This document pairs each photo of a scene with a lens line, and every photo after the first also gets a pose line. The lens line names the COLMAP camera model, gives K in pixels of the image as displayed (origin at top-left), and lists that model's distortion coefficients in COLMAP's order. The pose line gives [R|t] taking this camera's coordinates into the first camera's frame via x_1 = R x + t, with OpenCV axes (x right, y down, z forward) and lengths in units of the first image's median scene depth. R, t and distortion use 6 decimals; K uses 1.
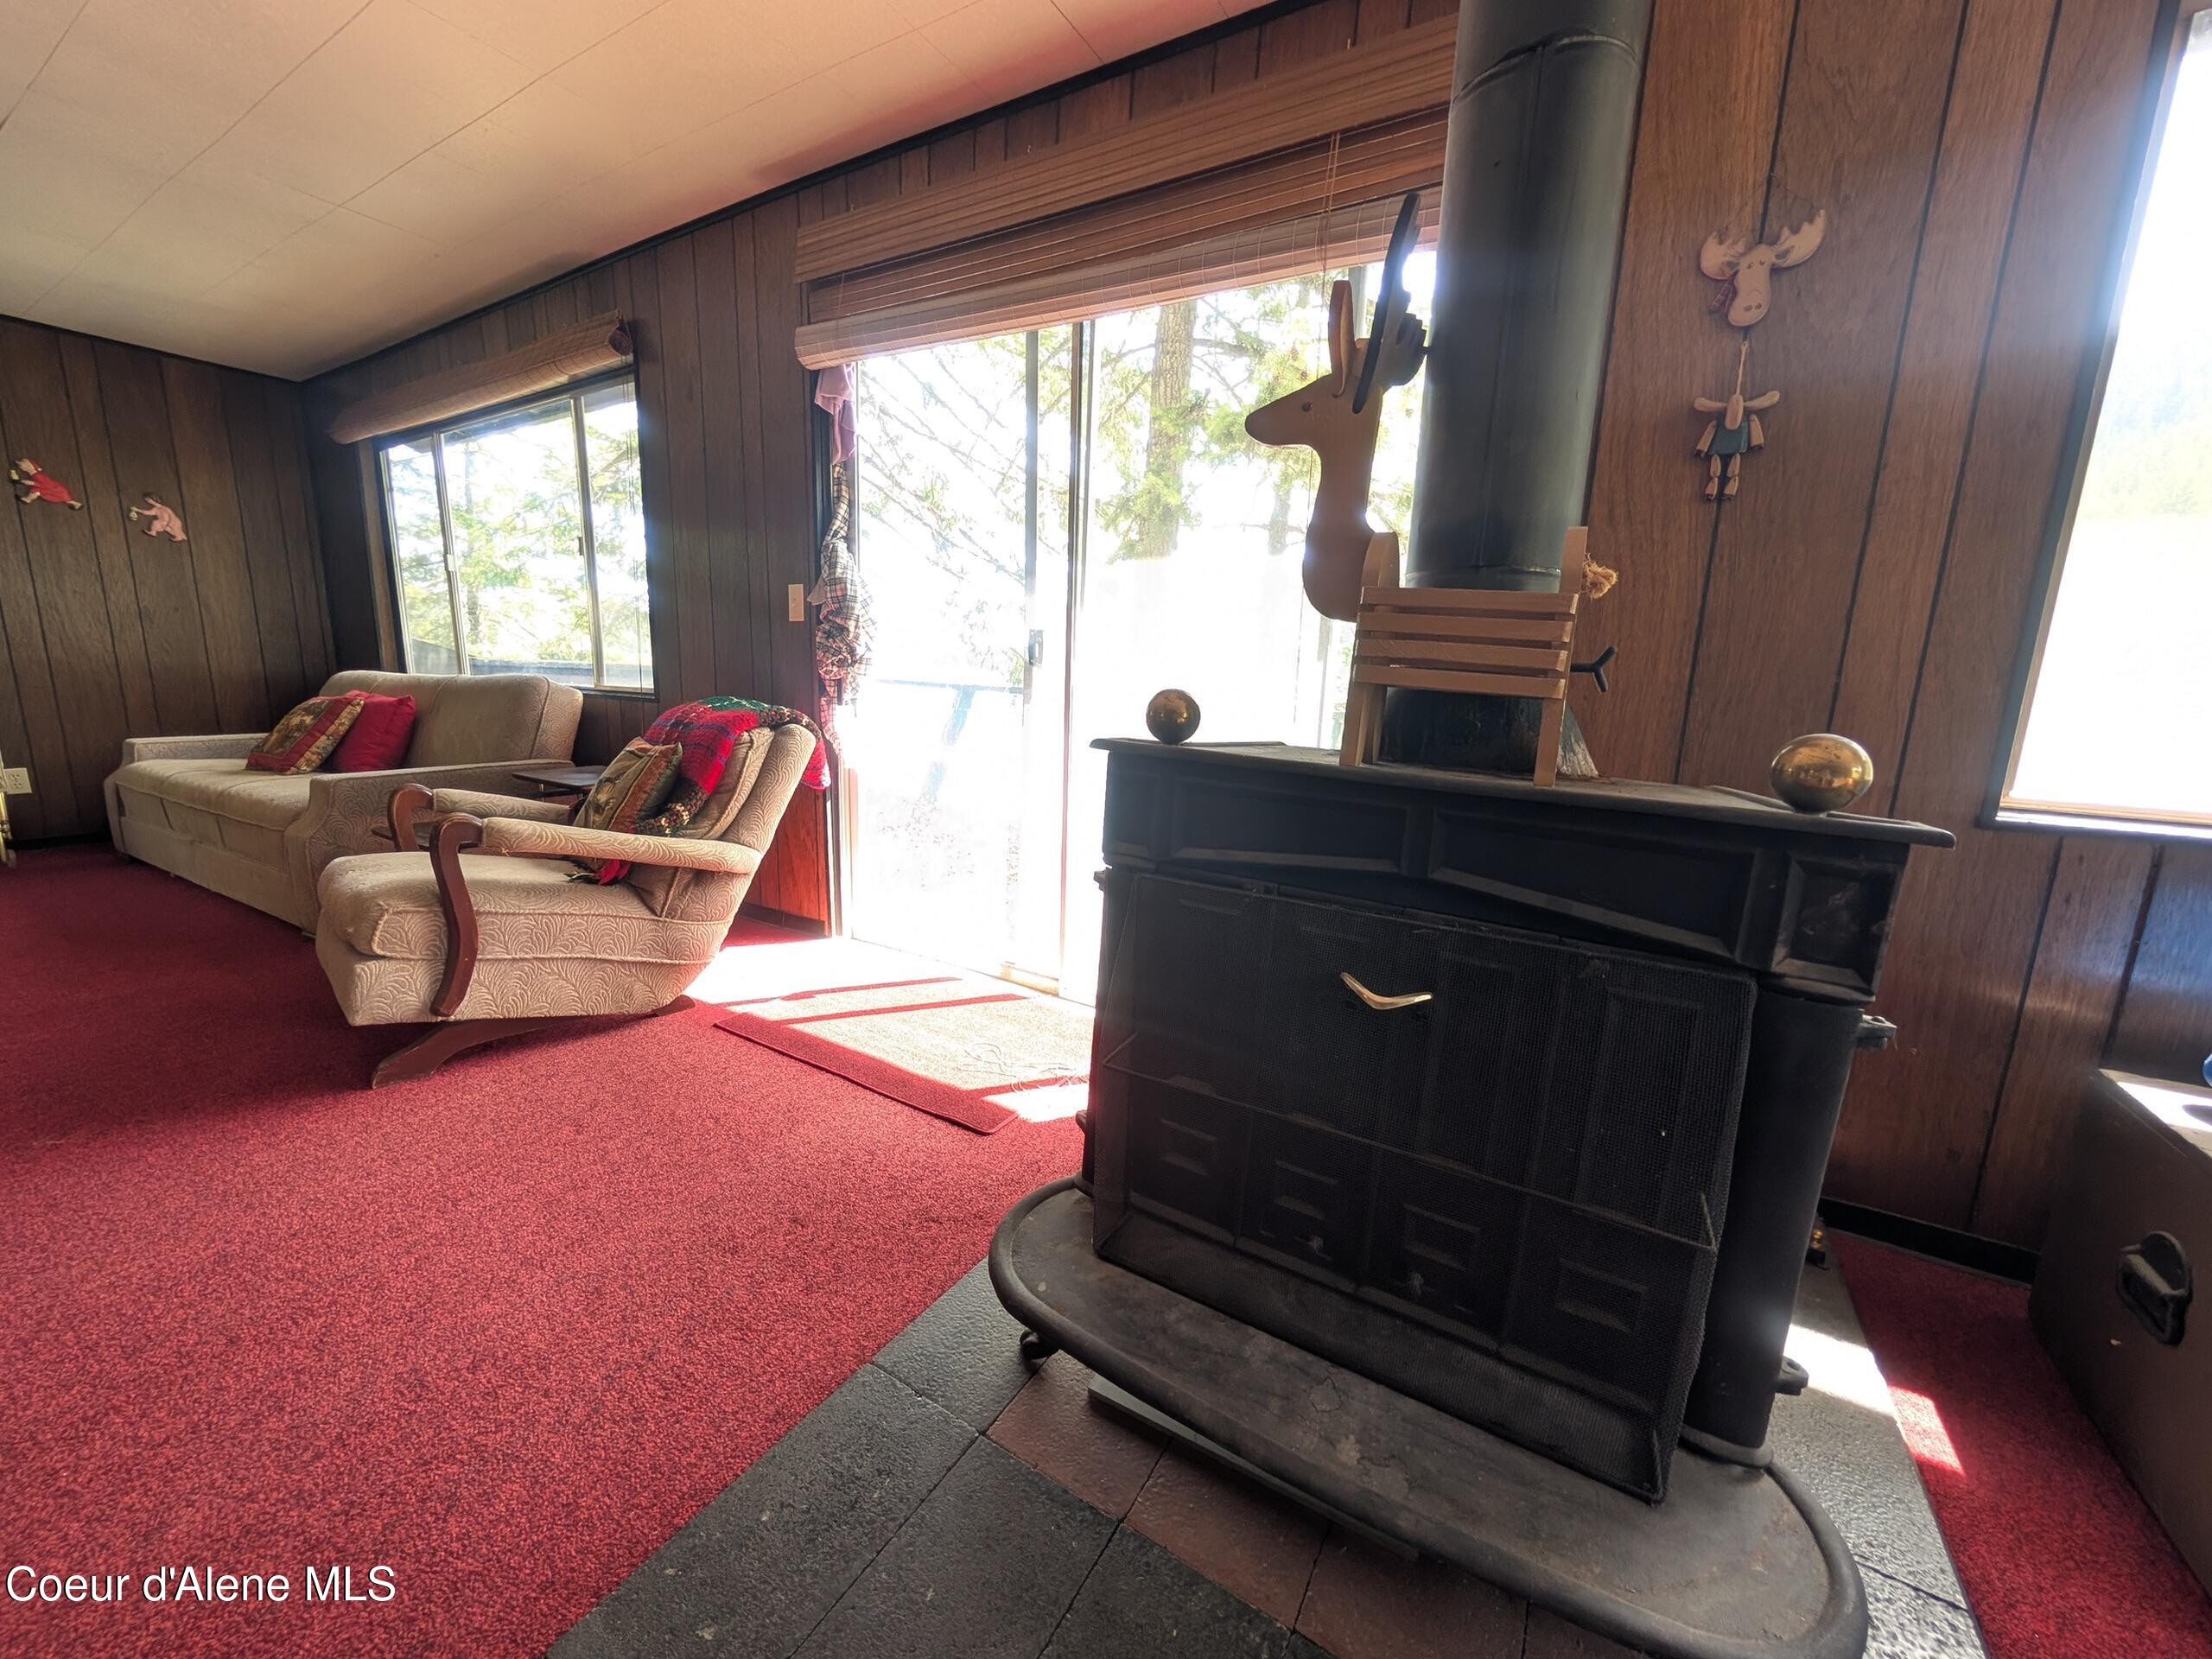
lens RADIAL K [[833.9, 0, 1106.0], [0, 833.9, 829.5], [0, 0, 1]] dist [-0.001218, -0.000193]
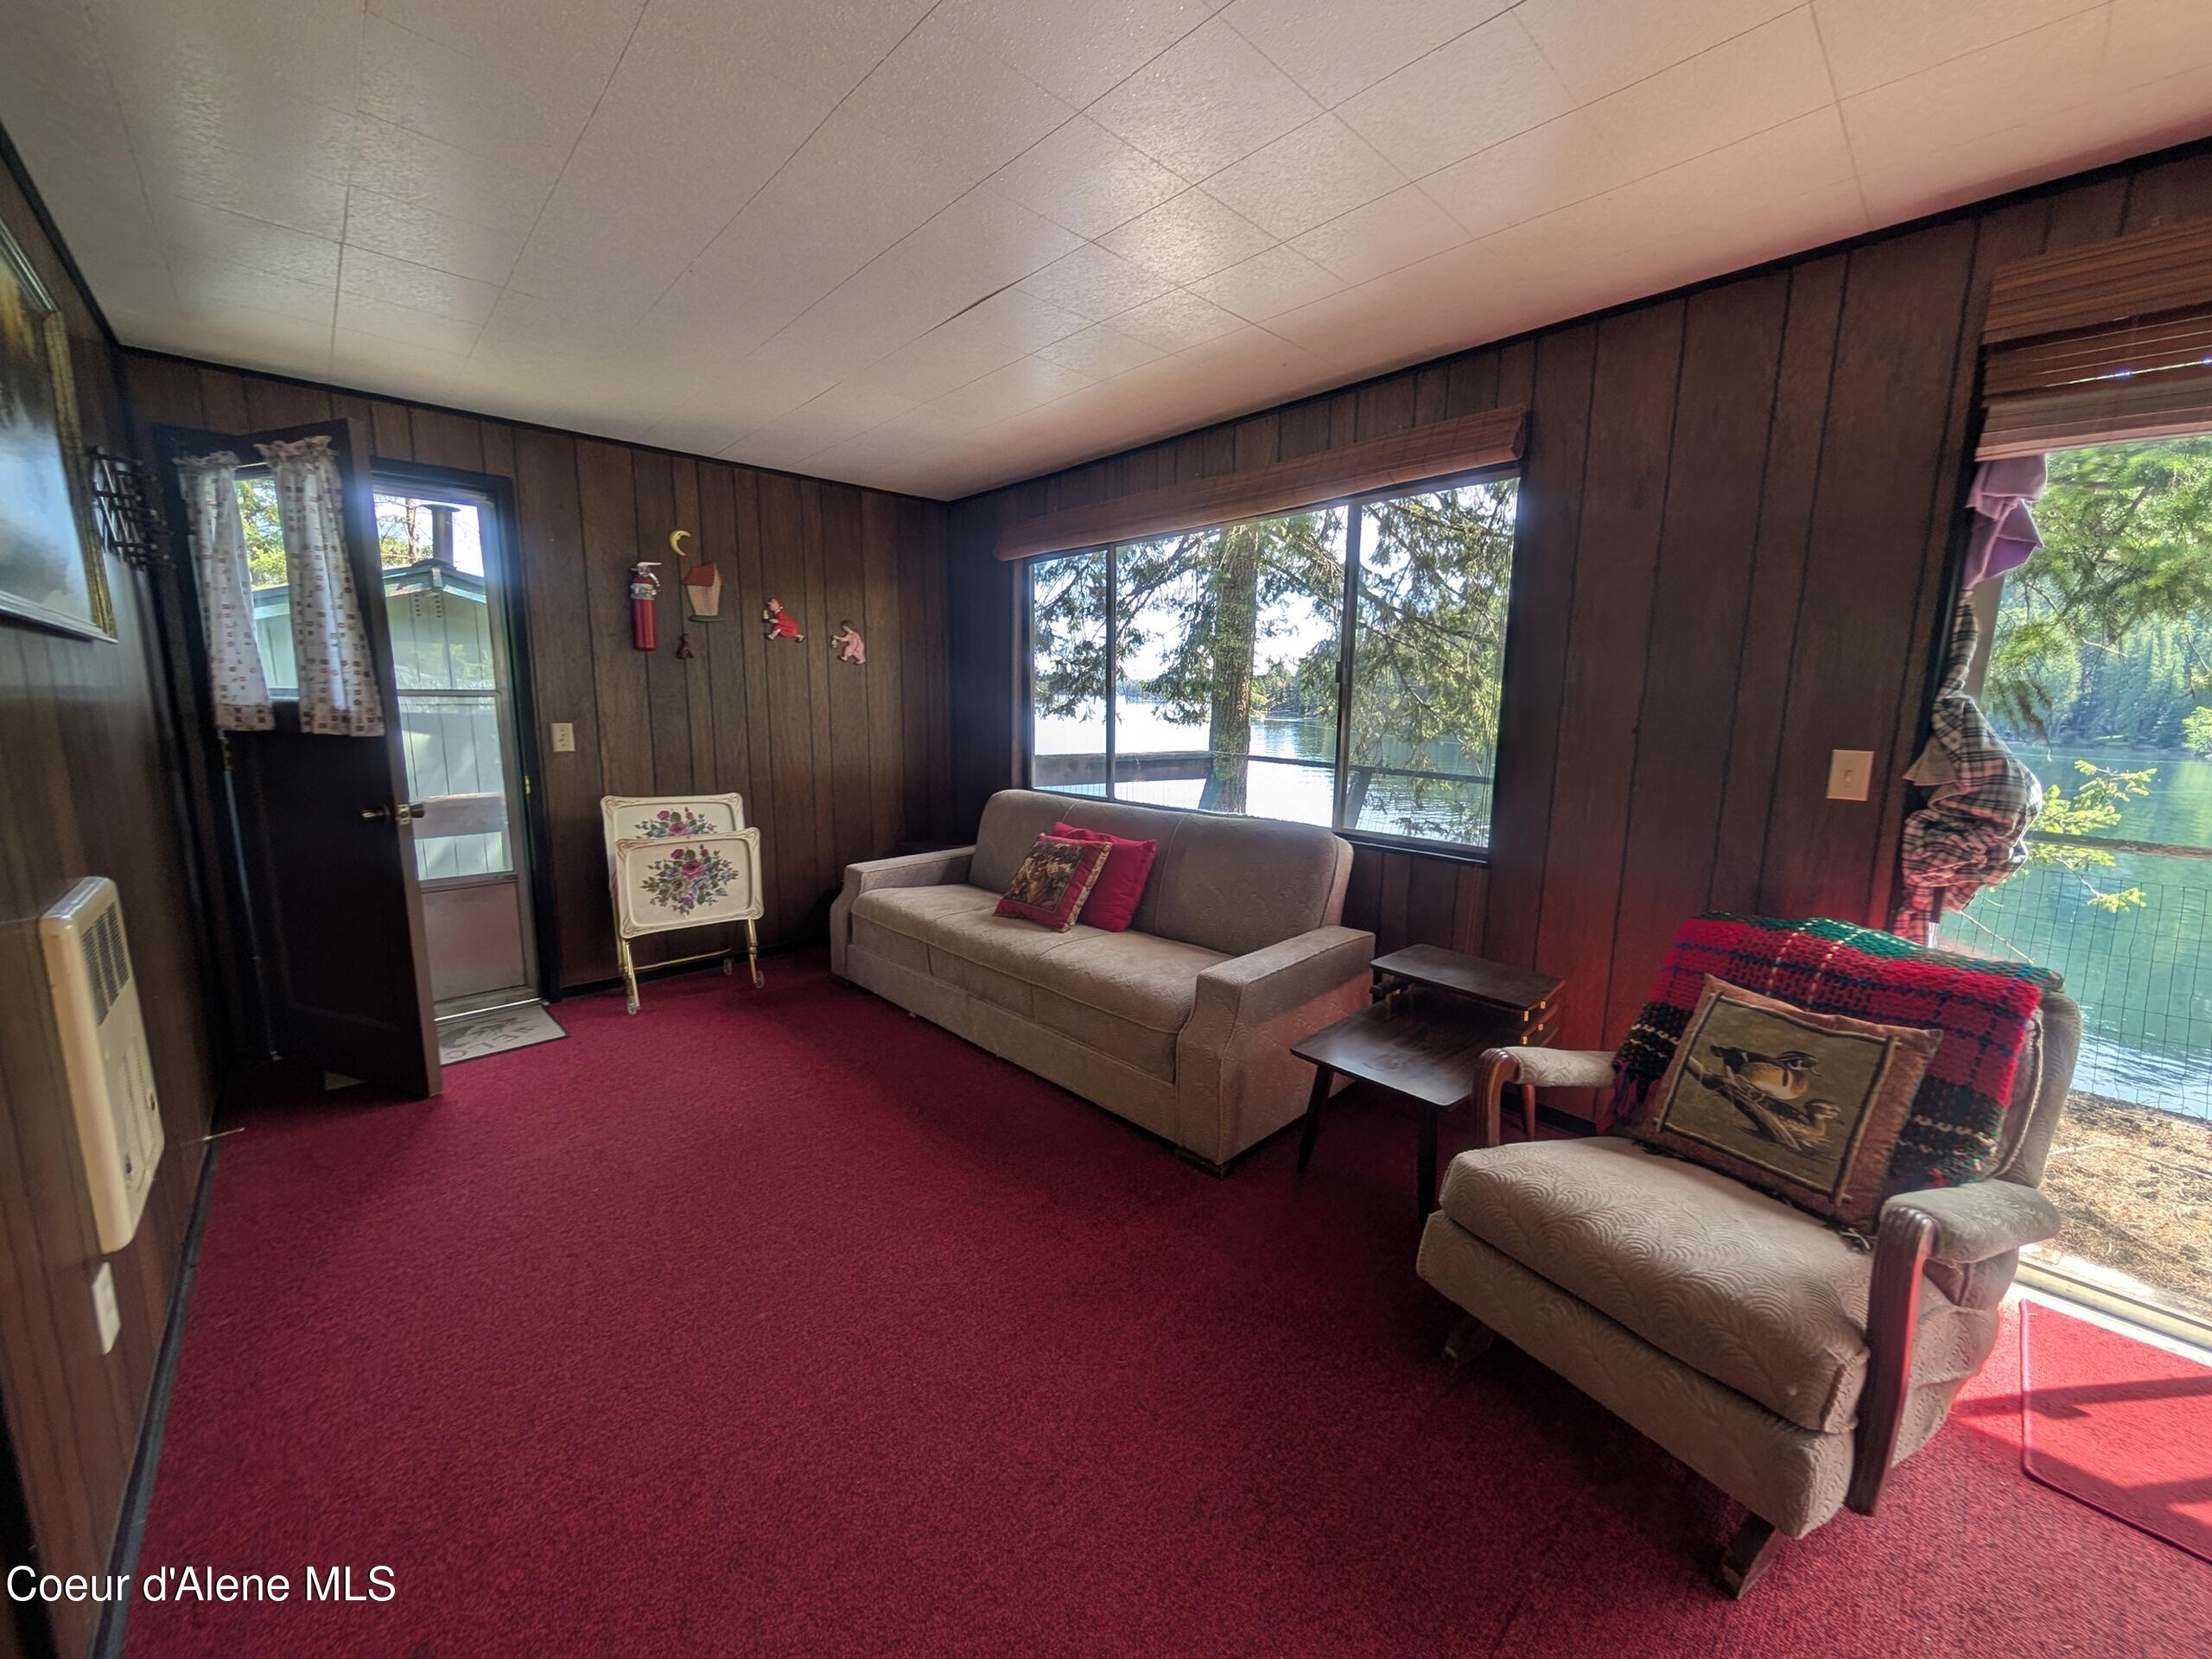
lens RADIAL K [[833.8, 0, 1106.0], [0, 833.8, 829.5], [0, 0, 1]] dist [0.000190, 0.000046]
pose [[0.961675, 0.025234, -0.273028, -0.660940], [-0.033602, 0.999097, -0.026016, -0.152755], [0.272124, 0.034194, 0.961654, 0.103804]]
